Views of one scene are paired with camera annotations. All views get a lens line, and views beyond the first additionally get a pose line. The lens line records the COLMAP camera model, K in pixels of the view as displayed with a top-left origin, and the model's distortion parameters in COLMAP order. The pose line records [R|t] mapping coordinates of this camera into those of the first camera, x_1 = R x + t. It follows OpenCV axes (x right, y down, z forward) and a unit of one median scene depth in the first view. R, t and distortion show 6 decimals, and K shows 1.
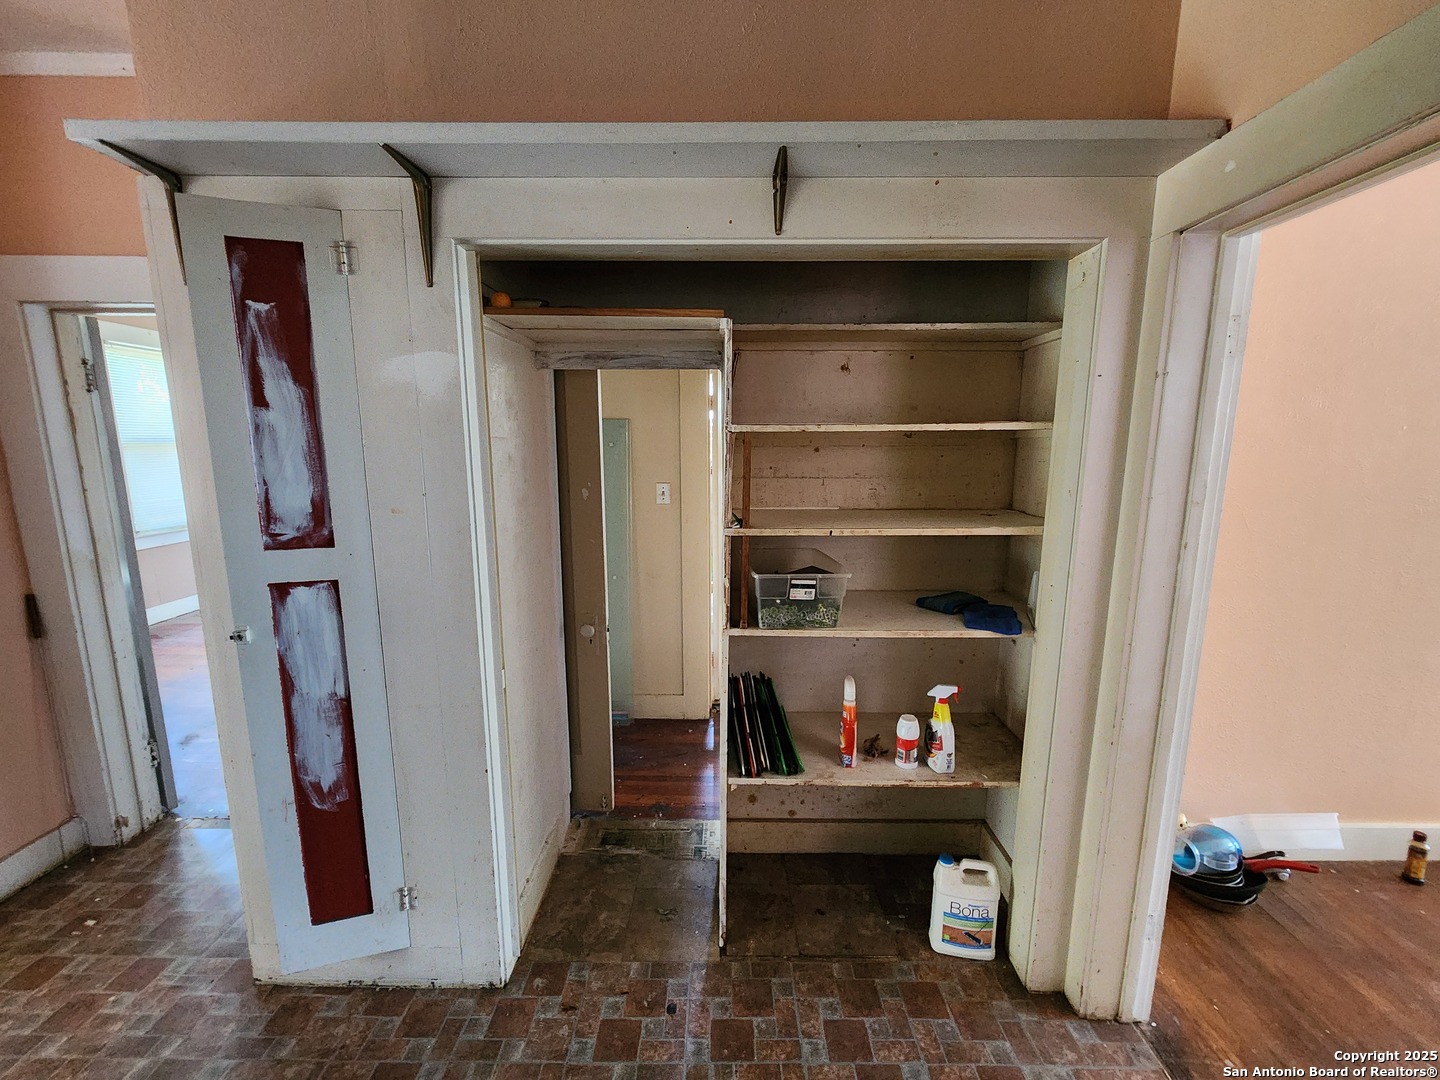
lens RADIAL K [[594.1, 0, 716.3], [0, 594.1, 540.9], [0, 0, 1]] dist [-0.001148, 0.000198]
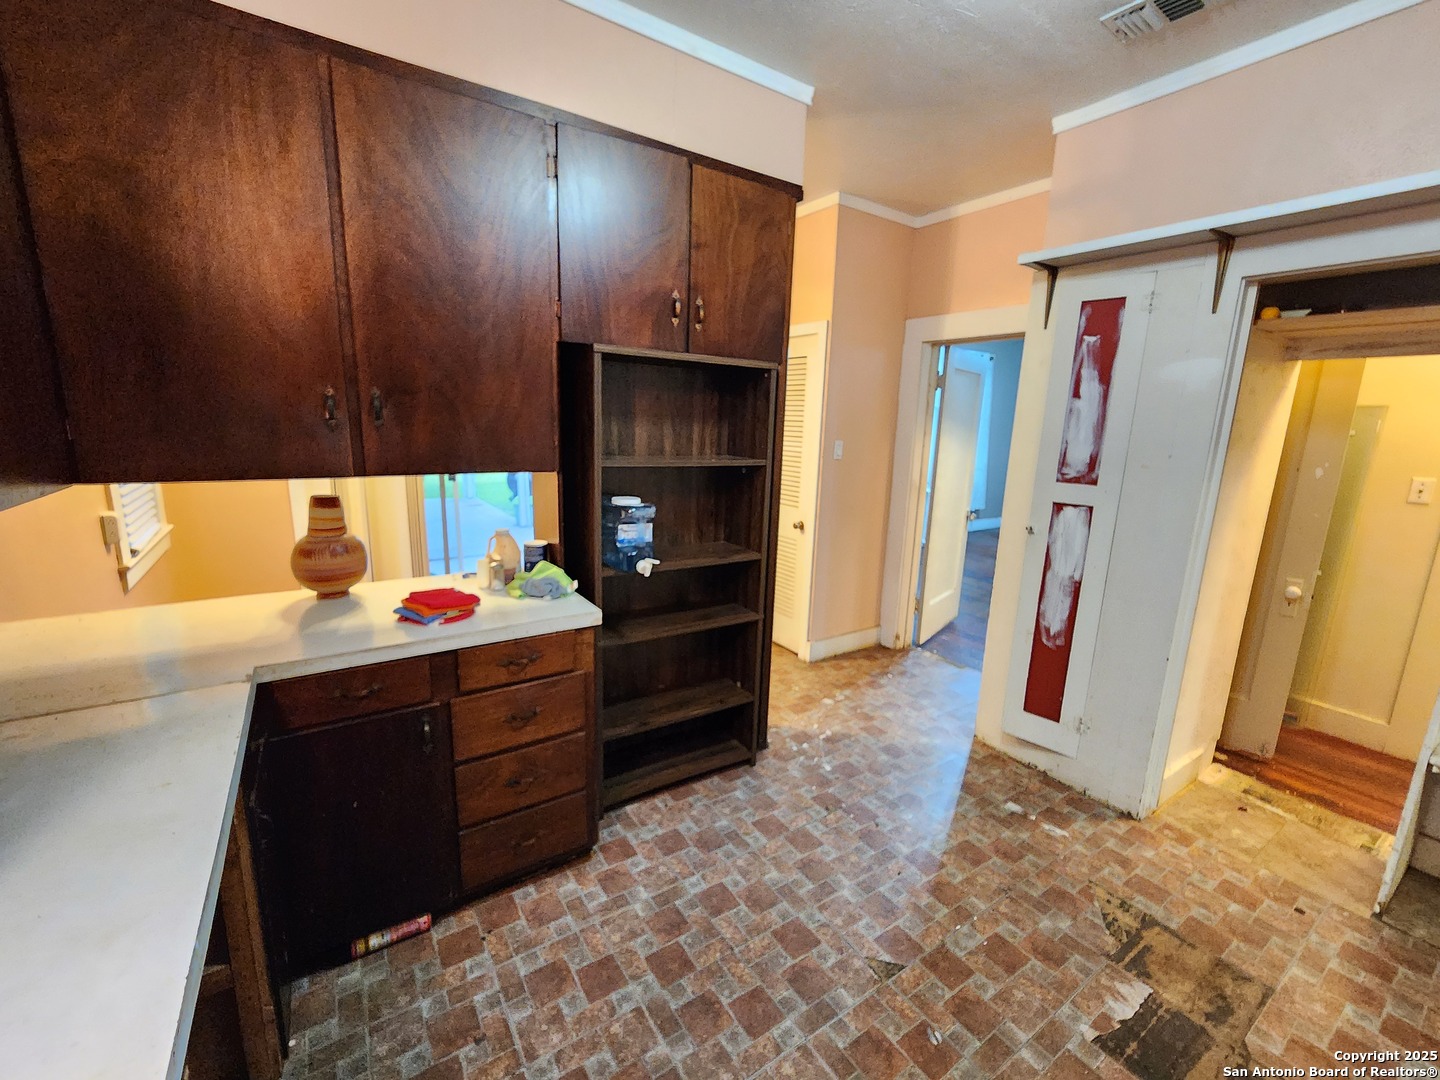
lens RADIAL K [[594.1, 0, 724.3], [0, 594.1, 536.2], [0, 0, 1]] dist [-0.001148, 0.000198]
pose [[0.565650, 0.180213, -0.804713, 0.099019], [-0.175250, 0.979809, 0.096239, 0.163292], [0.805809, 0.086588, 0.585811, -0.724367]]
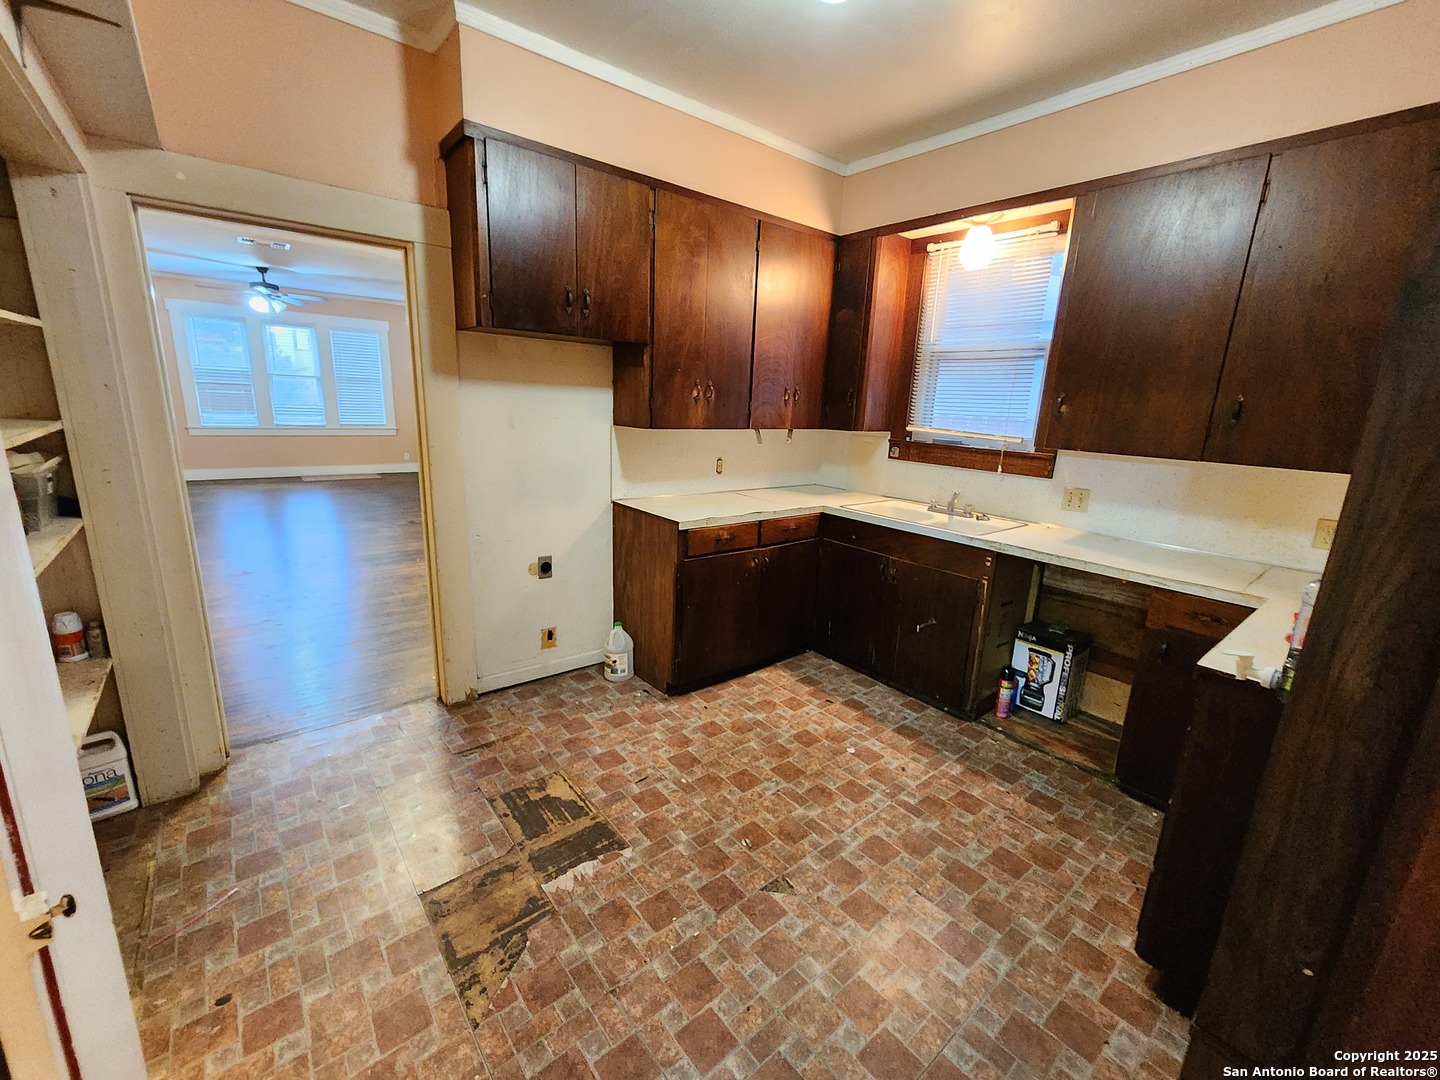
lens RADIAL K [[594.1, 0, 726.9], [0, 594.1, 544.7], [0, 0, 1]] dist [-0.001148, 0.000198]
pose [[-0.648641, -0.206930, 0.732424, -1.149840], [0.089463, 0.934929, 0.343372, -0.077819], [-0.755818, 0.288250, -0.587921, 0.822497]]
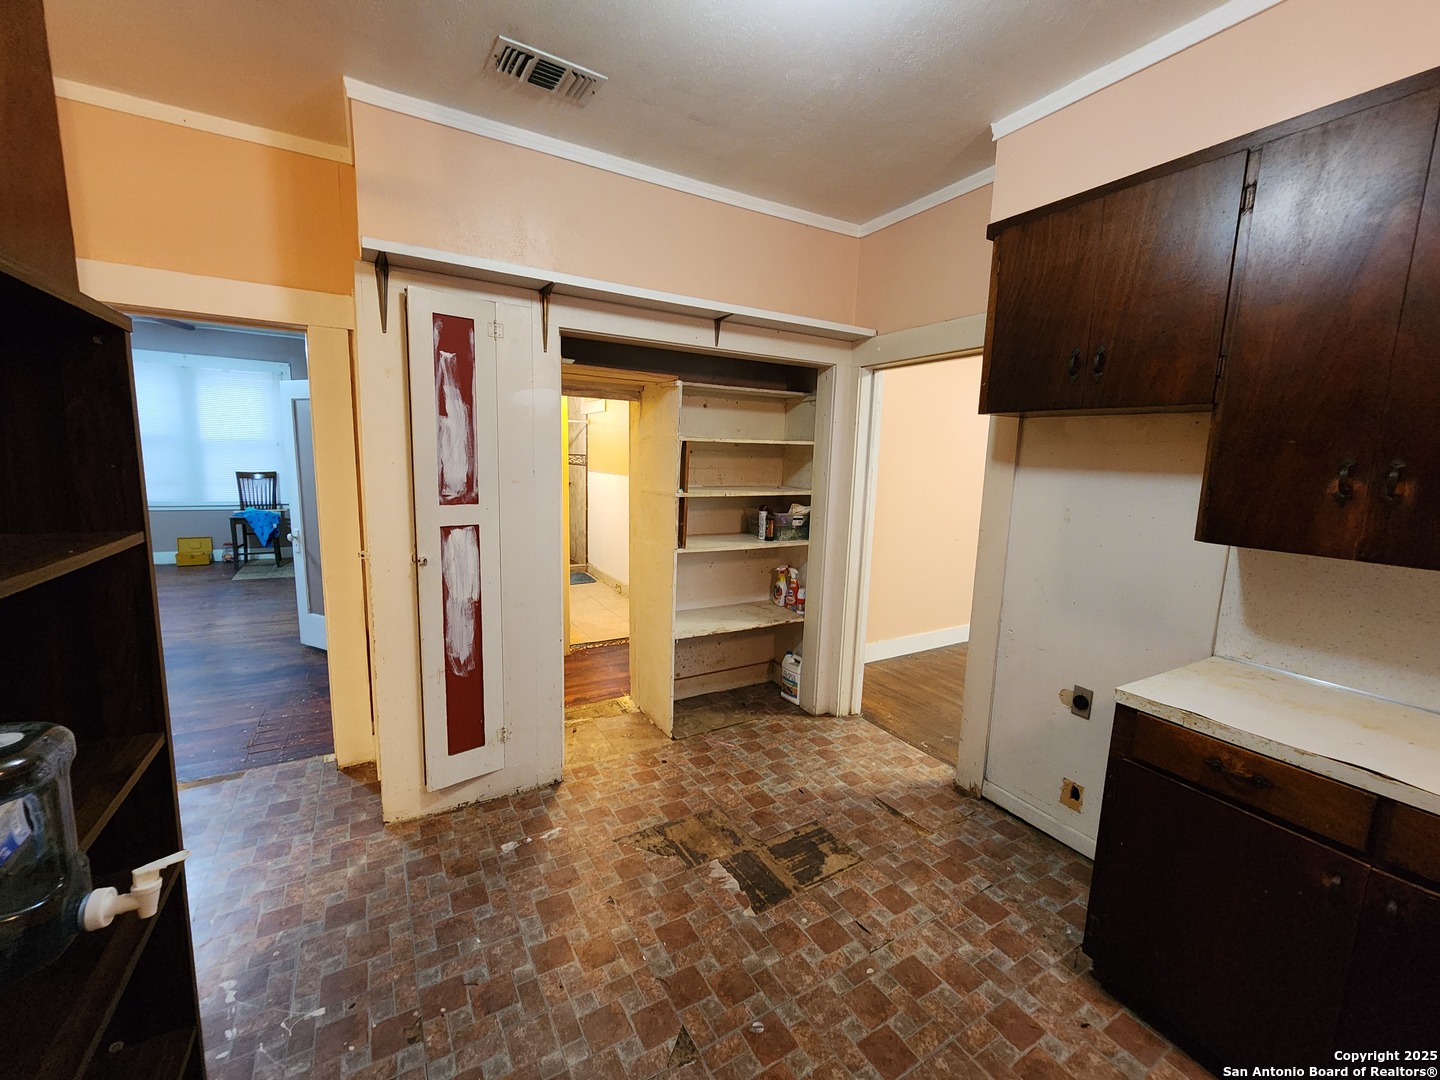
lens RADIAL K [[594.1, 0, 705.6], [0, 594.1, 536.6], [0, 0, 1]] dist [-0.001148, 0.000198]
pose [[0.863831, -0.045316, 0.501739, -0.906787], [0.057718, 0.998290, -0.009208, 0.147703], [-0.500464, 0.036913, 0.864970, -0.690180]]
